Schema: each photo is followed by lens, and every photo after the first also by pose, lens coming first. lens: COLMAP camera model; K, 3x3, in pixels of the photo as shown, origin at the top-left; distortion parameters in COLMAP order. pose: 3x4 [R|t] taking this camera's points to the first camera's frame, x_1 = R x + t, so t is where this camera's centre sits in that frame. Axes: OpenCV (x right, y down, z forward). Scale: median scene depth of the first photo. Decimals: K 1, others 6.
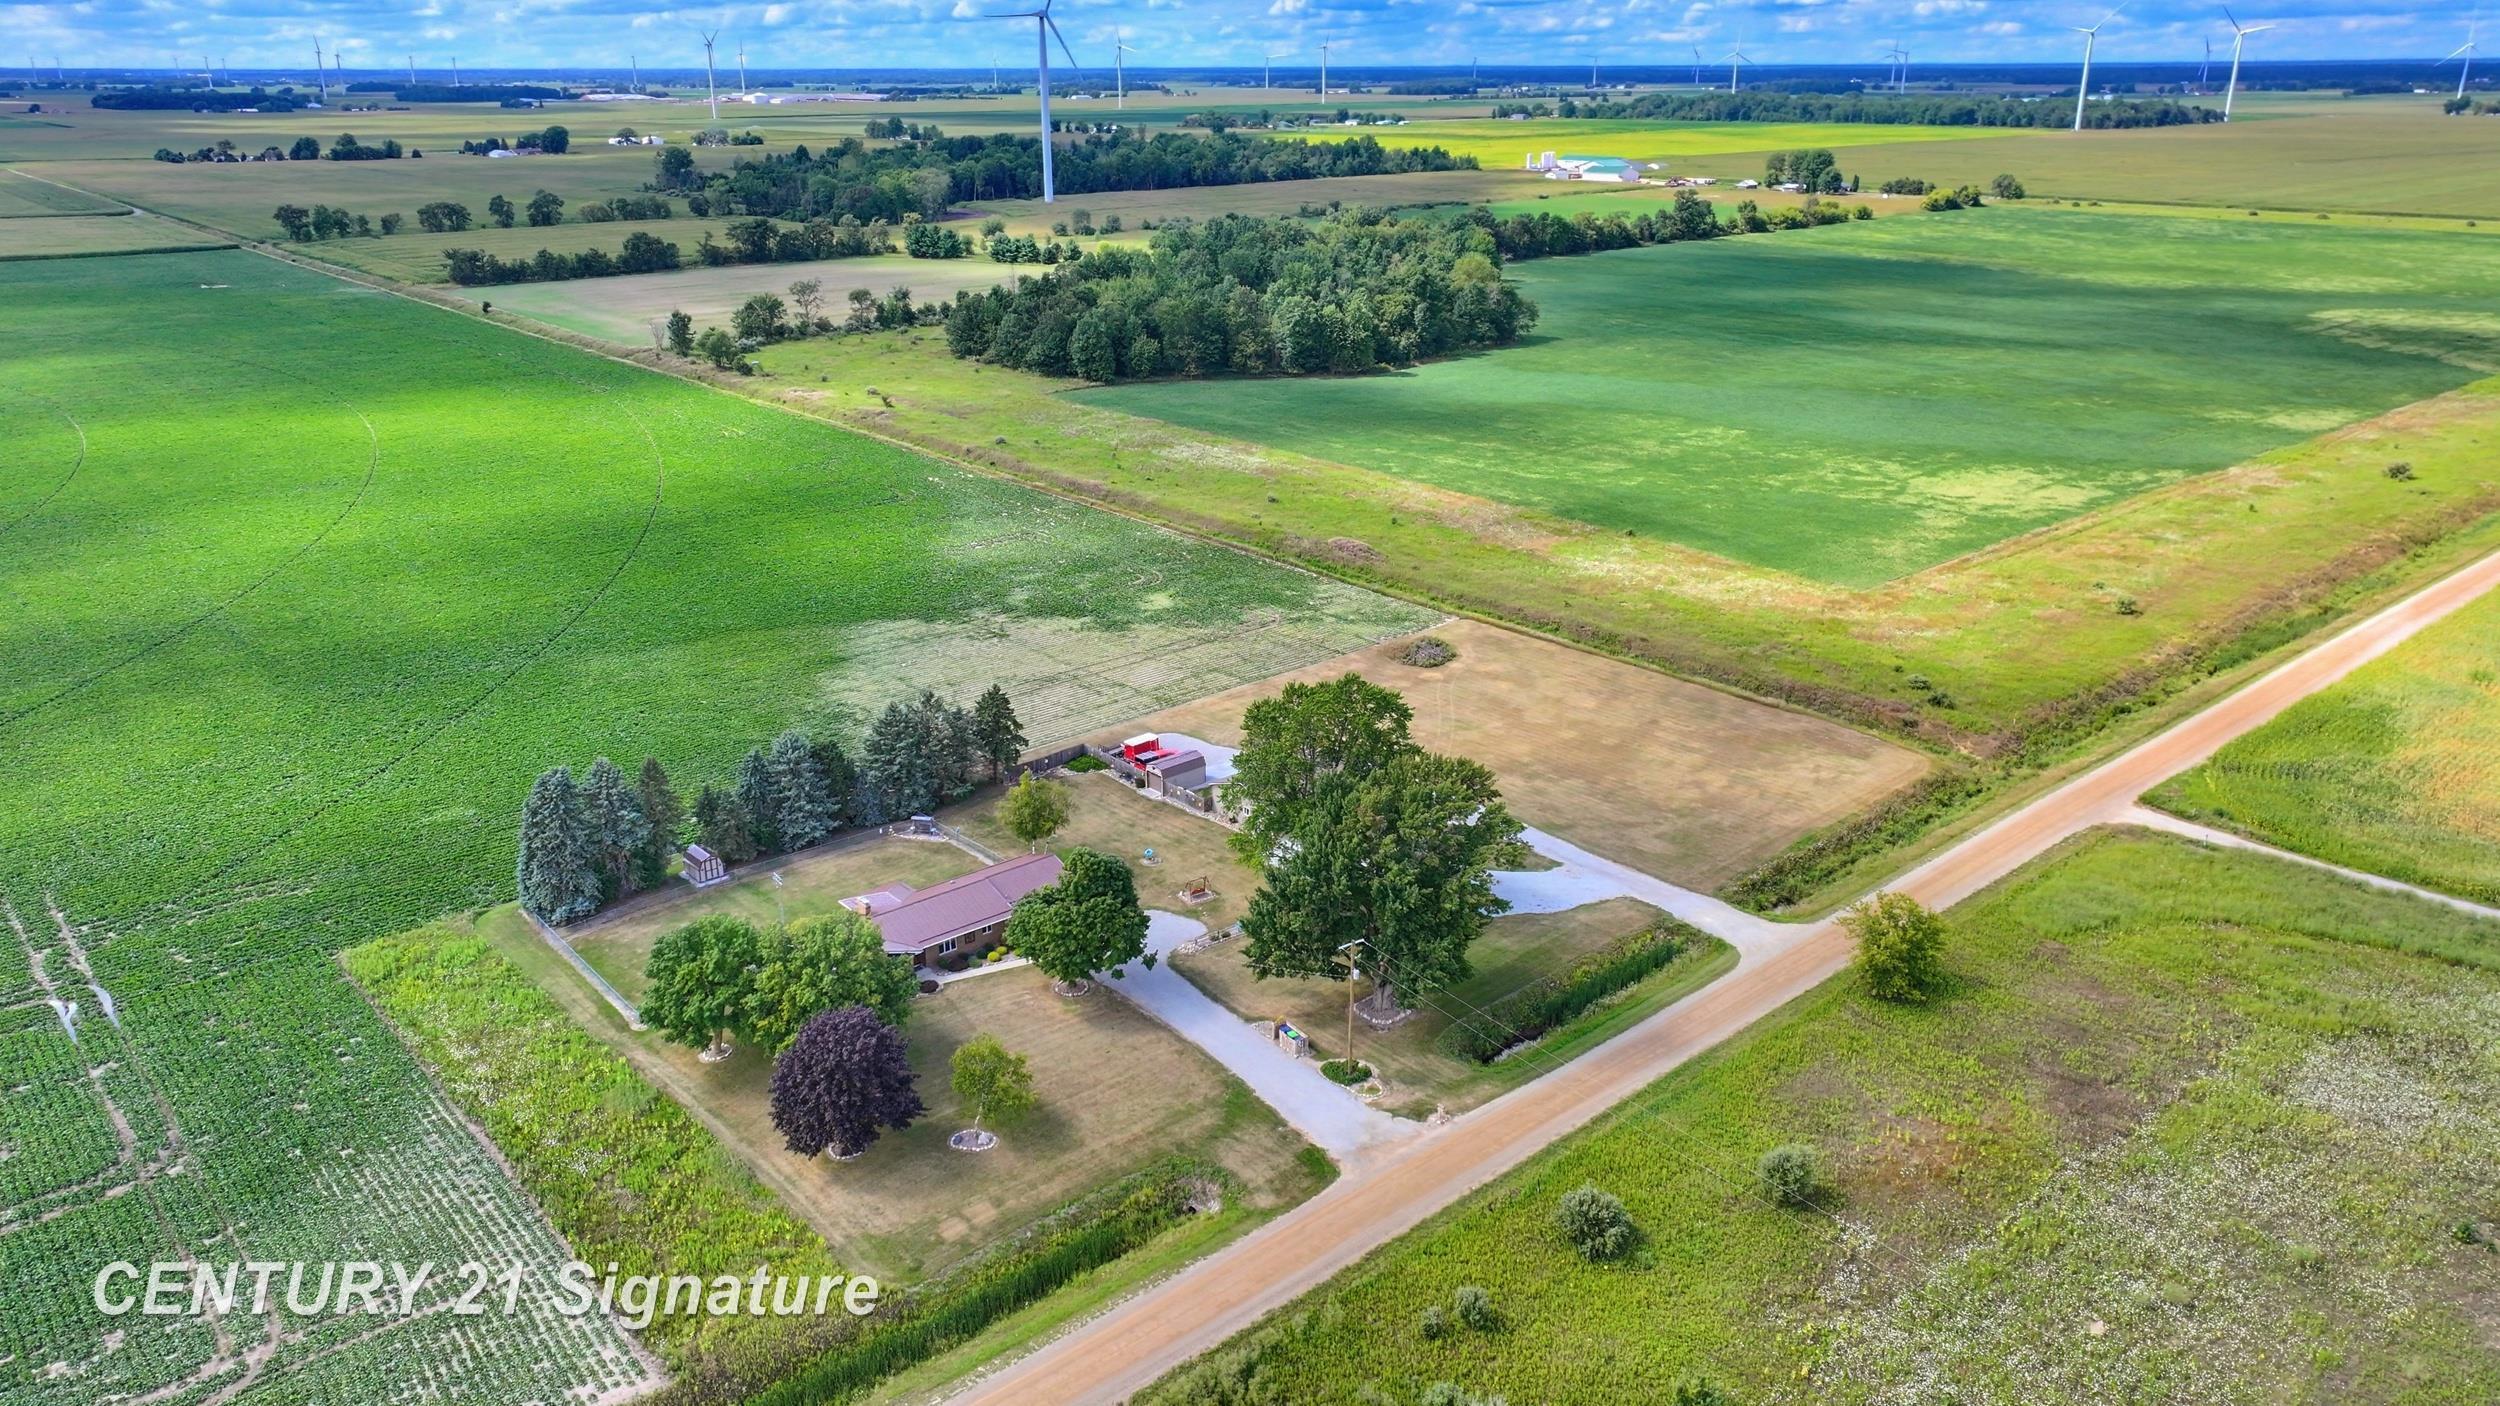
lens RADIAL K [[1747.4, 0, 1242.3], [0, 1747.4, 706.6], [0, 0, 1]] dist [0.005024, -0.001418]
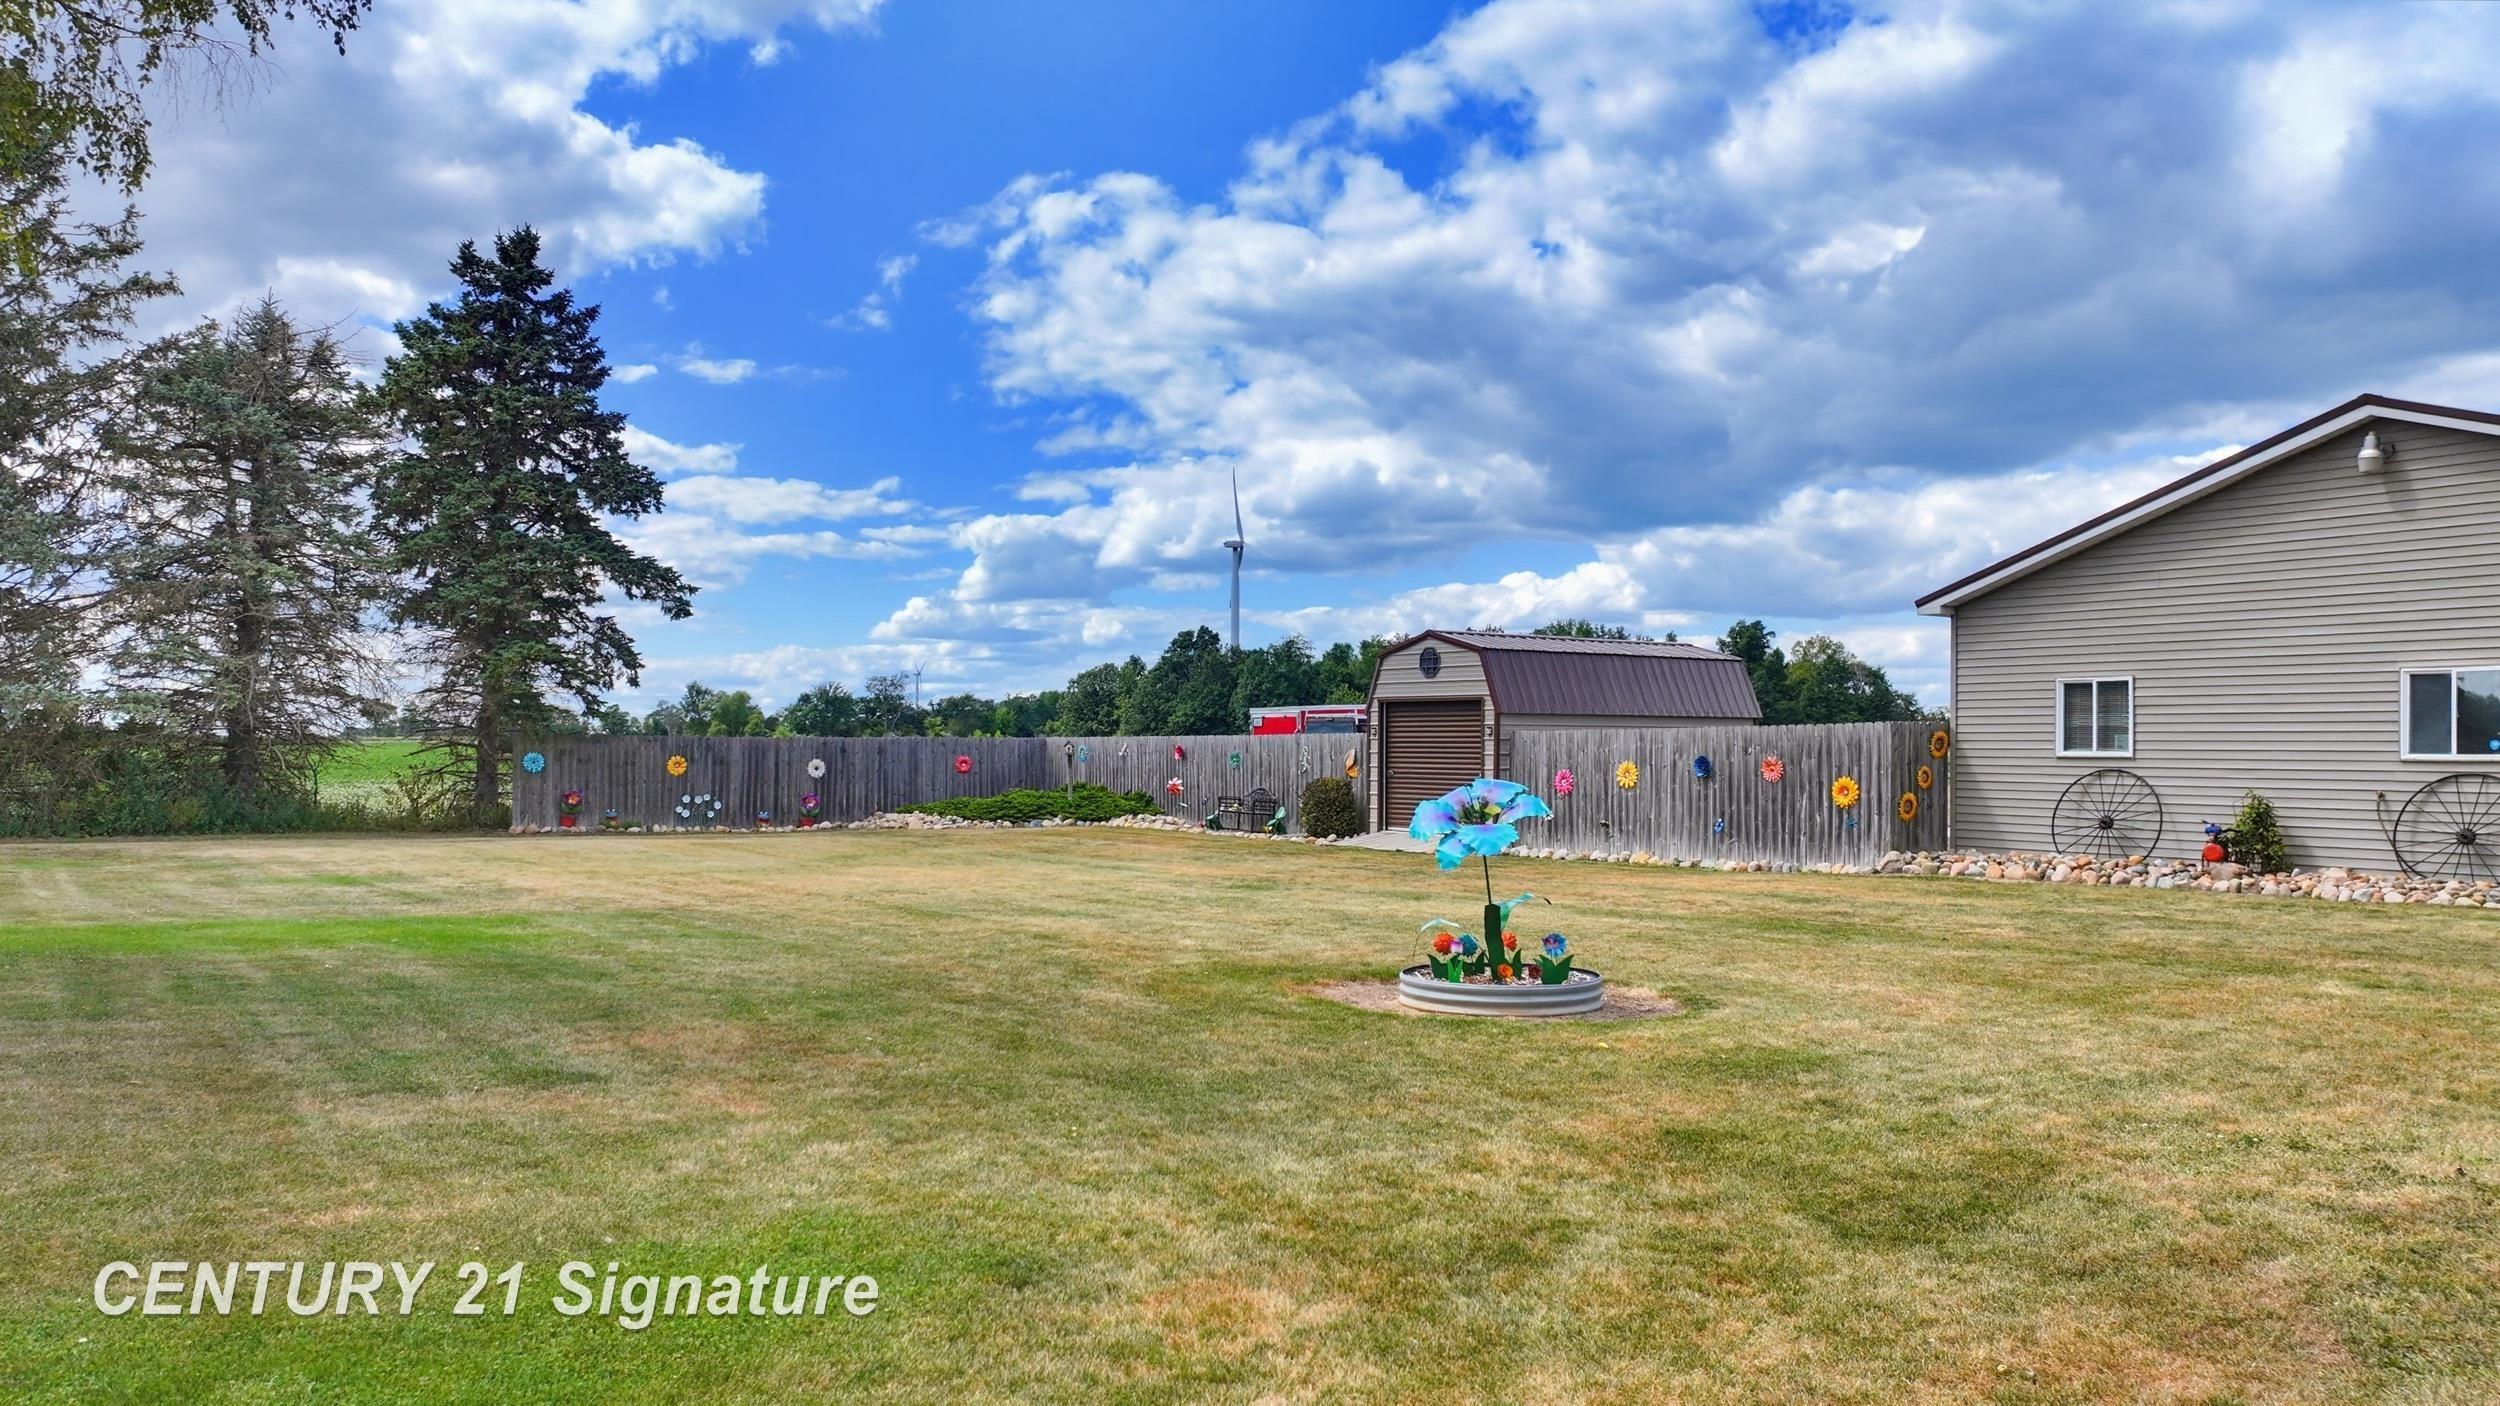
lens RADIAL K [[1747.4, 0, 1242.3], [0, 1747.4, 706.6], [0, 0, 1]] dist [0.005024, -0.001418]
pose [[0.993787, -0.001266, -0.111289, -0.071909], [-0.039802, 0.929762, -0.366004, 0.133746], [0.103936, 0.368160, 0.923935, 1.238661]]
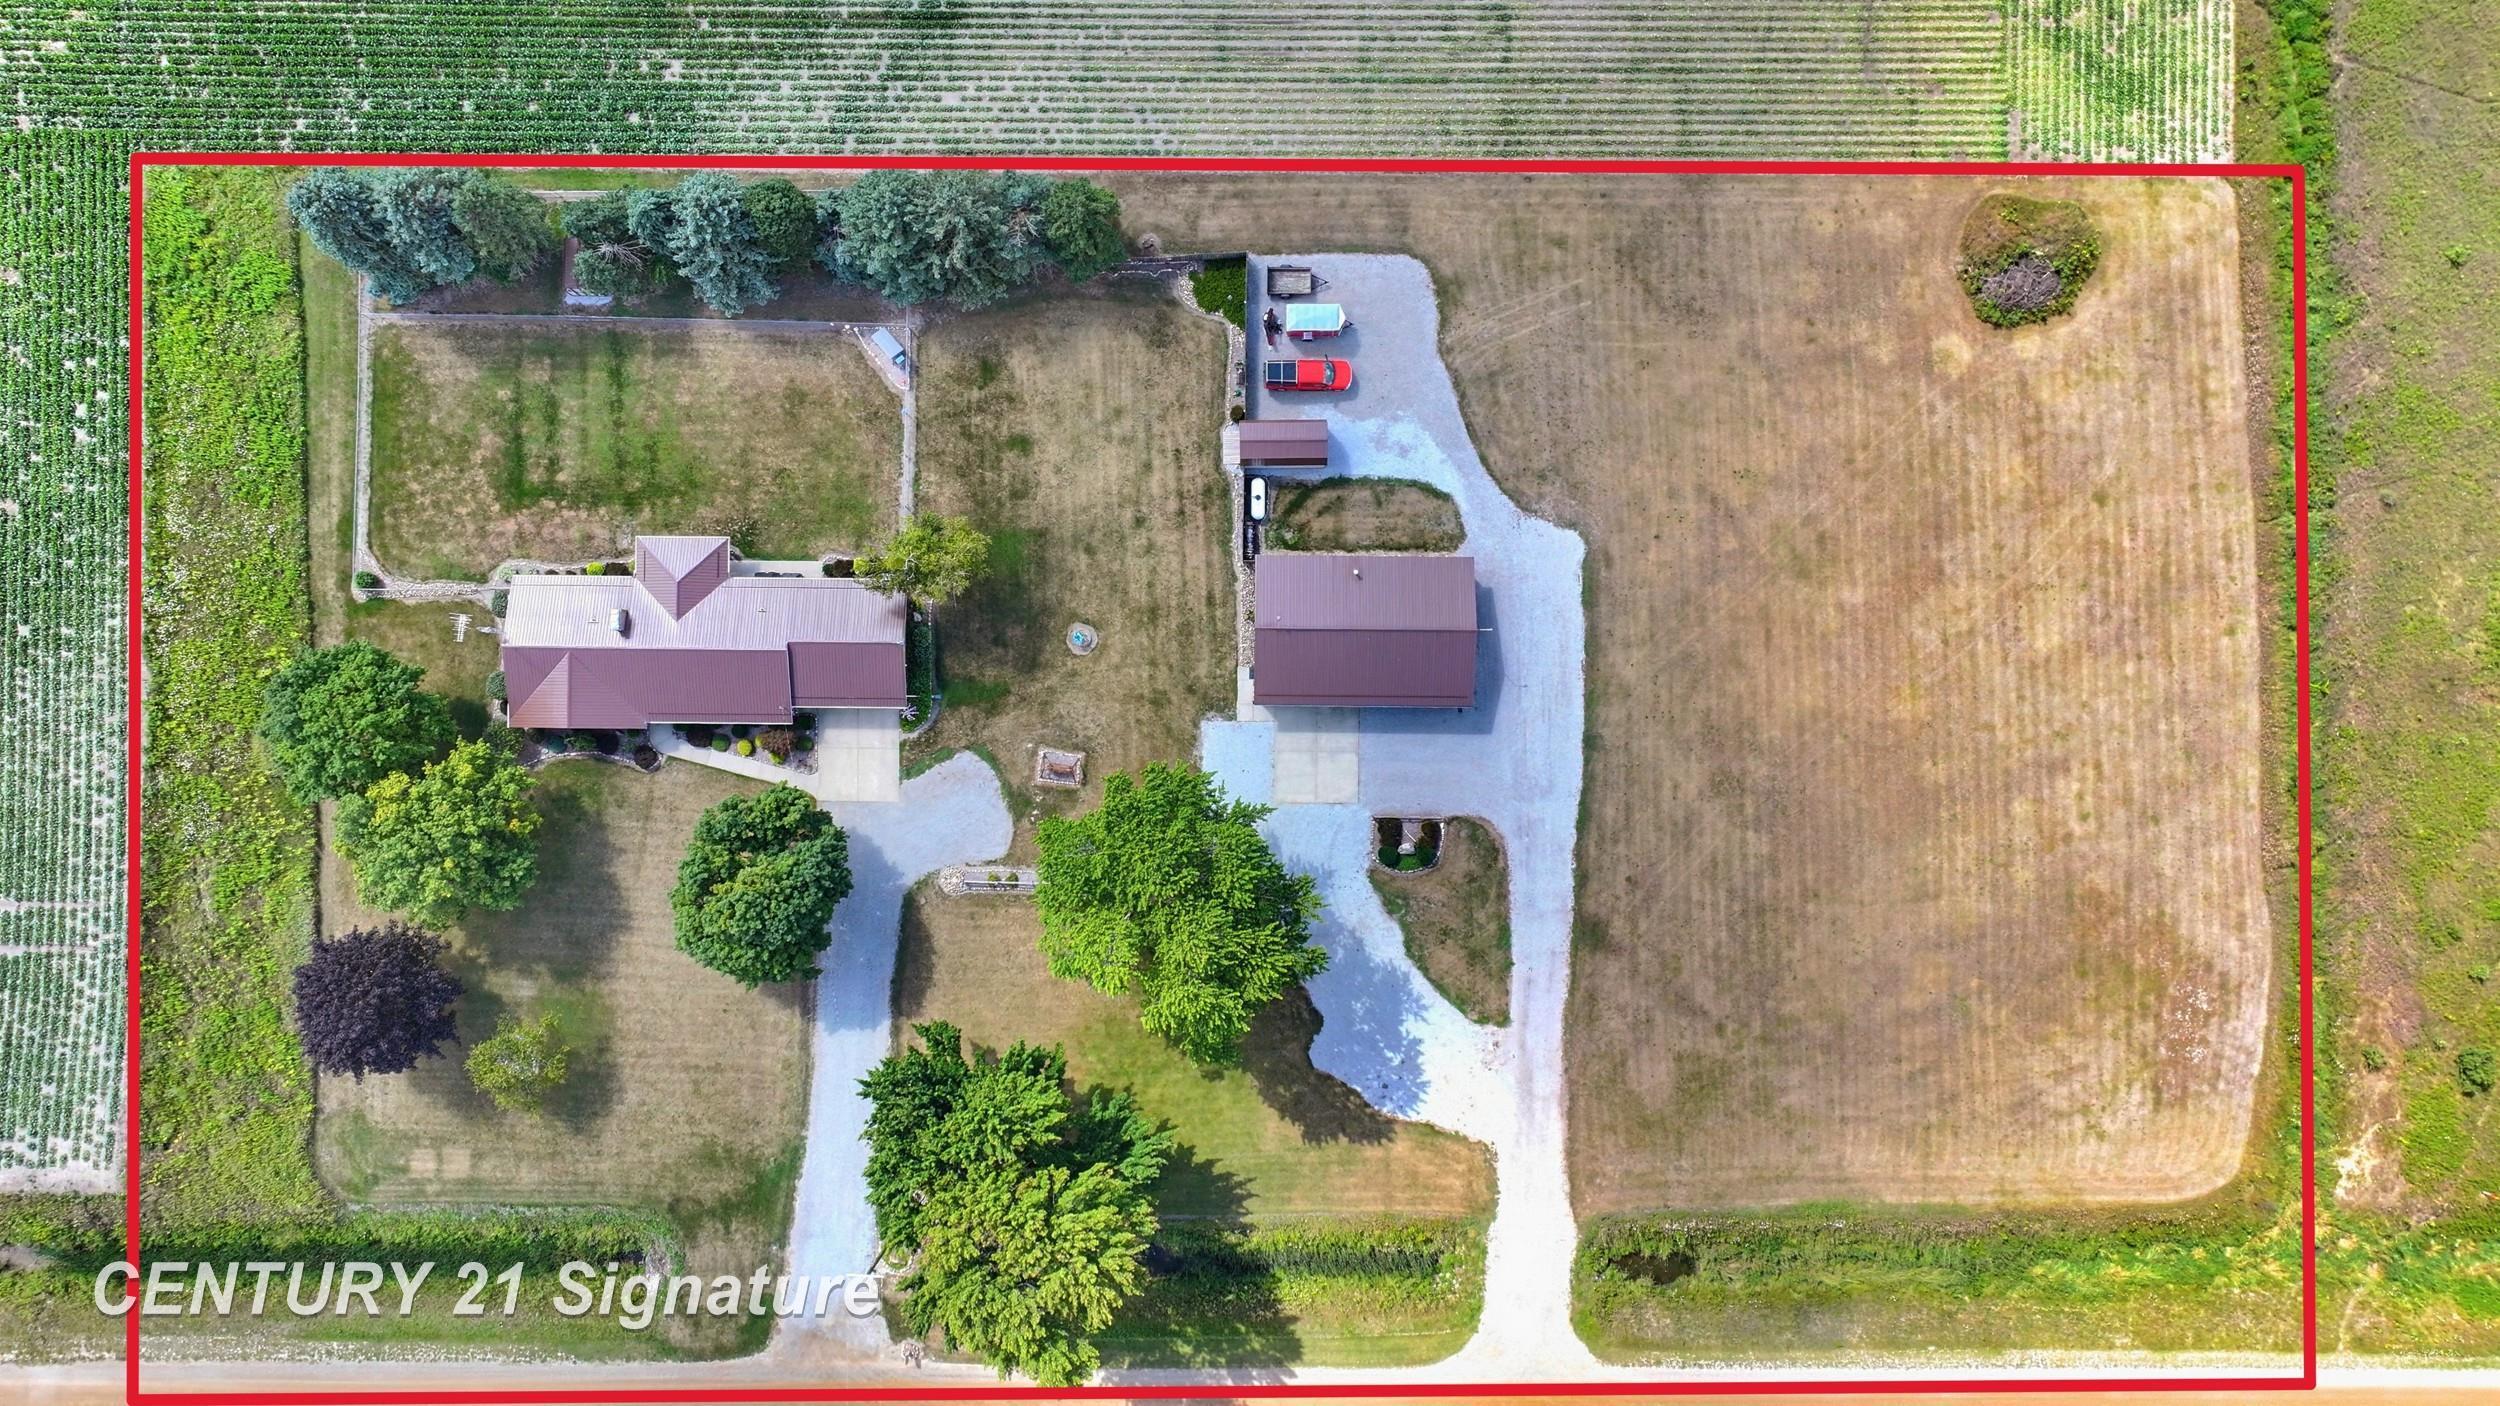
lens RADIAL K [[1747.4, 0, 1242.3], [0, 1747.4, 706.6], [0, 0, 1]] dist [0.005024, -0.001418]
pose [[0.753854, 0.657038, -0.002306, 0.022750], [-0.238454, 0.276858, 0.930854, -0.769341], [0.612245, -0.701178, 0.365384, 0.998972]]
